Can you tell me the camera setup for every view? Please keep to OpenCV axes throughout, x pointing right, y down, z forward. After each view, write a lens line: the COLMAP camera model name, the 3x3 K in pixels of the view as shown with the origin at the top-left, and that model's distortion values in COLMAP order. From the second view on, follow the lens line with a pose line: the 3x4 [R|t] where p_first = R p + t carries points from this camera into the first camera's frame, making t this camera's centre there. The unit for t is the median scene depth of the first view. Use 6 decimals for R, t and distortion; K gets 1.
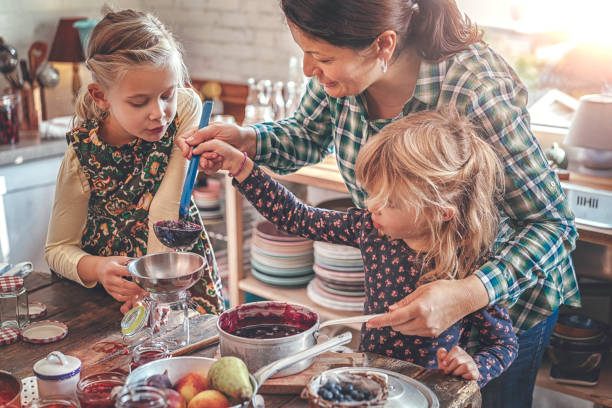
lens RADIAL K [[960.4, 0, 309.1], [0, 960.4, 202.5], [0, 0, 1]] dist [-0.016777, 0.000000]
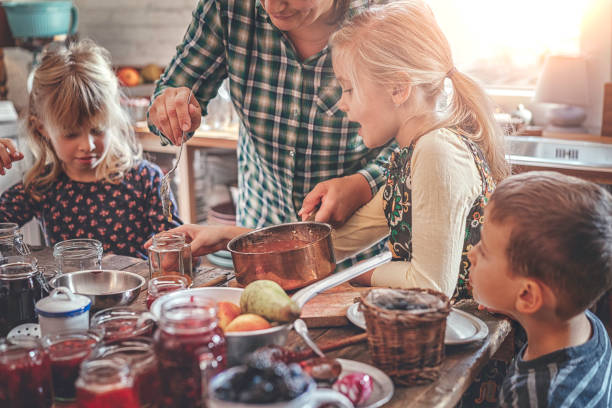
lens RADIAL K [[960.4, 0, 304.1], [0, 960.4, 204.8], [0, 0, 1]] dist [-0.016777, 0.000000]
pose [[0.992307, -0.038167, 0.117773, -0.073793], [0.043383, 0.998173, -0.042047, 0.064920], [-0.115953, 0.046833, 0.992150, 0.052619]]
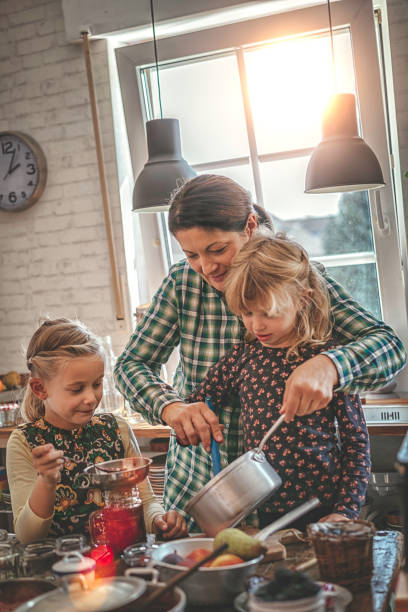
lens RADIAL K [[960.4, 0, 201.7], [0, 960.4, 301.7], [0, 0, 1]] dist [-0.016777, 0.000000]
pose [[0.955238, -0.086305, 0.282970, -0.210907], [0.152861, 0.962912, -0.222336, 0.074864], [-0.253286, 0.255639, 0.933003, -0.077454]]
